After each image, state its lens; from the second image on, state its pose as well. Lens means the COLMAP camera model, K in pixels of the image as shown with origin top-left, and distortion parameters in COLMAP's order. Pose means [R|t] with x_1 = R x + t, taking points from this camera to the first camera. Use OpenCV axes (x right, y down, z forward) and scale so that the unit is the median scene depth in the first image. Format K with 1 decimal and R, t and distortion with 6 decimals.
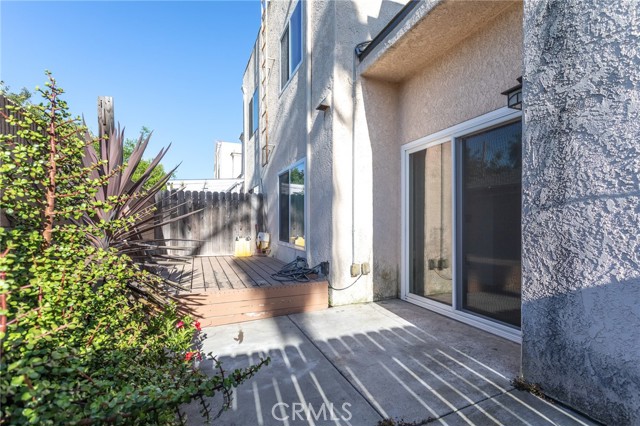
lens RADIAL K [[313.1, 0, 311.5], [0, 313.1, 199.4], [0, 0, 1]] dist [-0.001576, 0.000024]
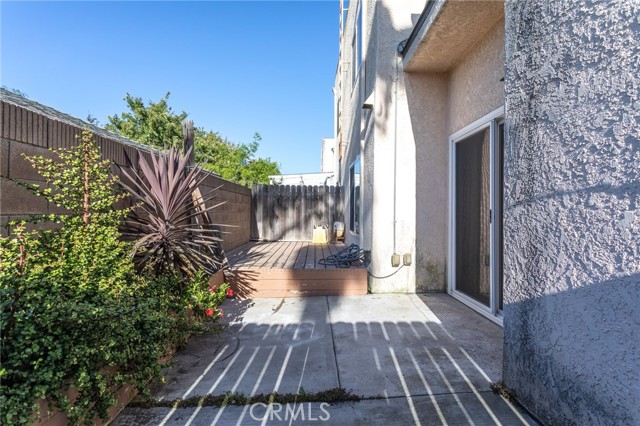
lens RADIAL K [[306.5, 0, 320.3], [0, 306.5, 182.1], [0, 0, 1]] dist [-0.001379, -0.000768]
pose [[0.936510, -0.022044, -0.349947, 0.545801], [0.013150, 0.999528, -0.027772, -0.014512], [0.350394, 0.021407, 0.936358, -0.075508]]
